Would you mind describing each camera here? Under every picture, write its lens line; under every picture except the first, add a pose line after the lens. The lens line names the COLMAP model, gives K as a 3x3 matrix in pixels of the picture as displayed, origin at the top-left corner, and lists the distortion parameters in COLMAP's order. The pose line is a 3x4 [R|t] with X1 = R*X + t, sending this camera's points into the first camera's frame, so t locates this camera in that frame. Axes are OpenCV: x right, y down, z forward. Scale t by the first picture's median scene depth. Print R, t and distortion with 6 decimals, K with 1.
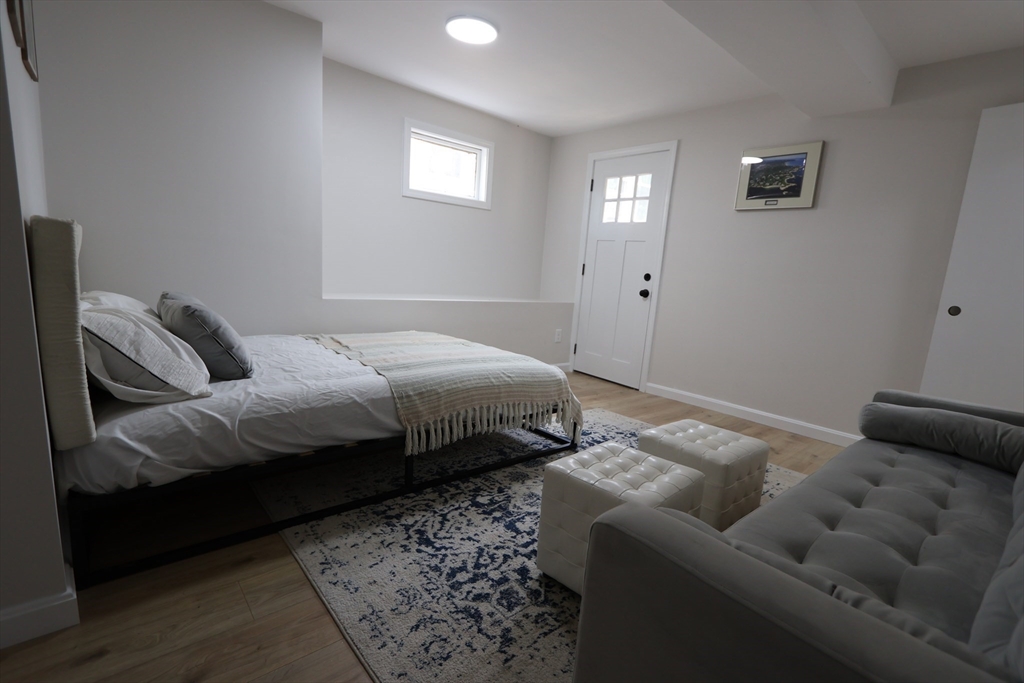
lens RADIAL K [[469.9, 0, 512.2], [0, 469.9, 346.7], [0, 0, 1]] dist [-0.015033, 0.000566]
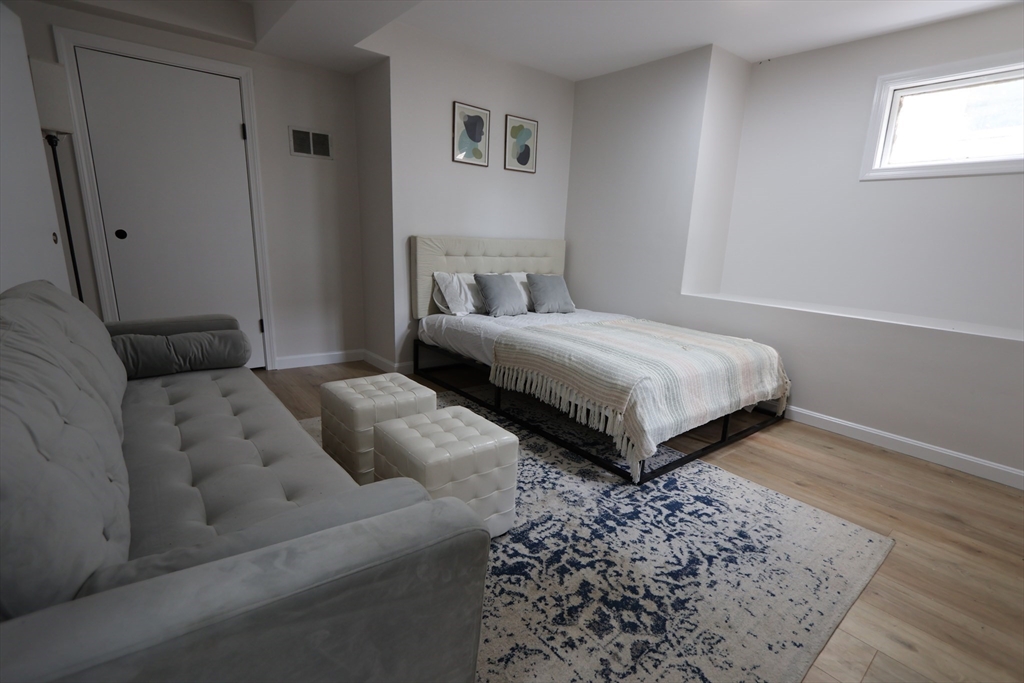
lens RADIAL K [[469.9, 0, 511.8], [0, 469.9, 346.4], [0, 0, 1]] dist [-0.015033, 0.000566]
pose [[-0.024209, 0.146099, -0.988974, 1.018293], [-0.207213, 0.967047, 0.147932, -0.089401], [0.977996, 0.208509, 0.006862, 0.876138]]
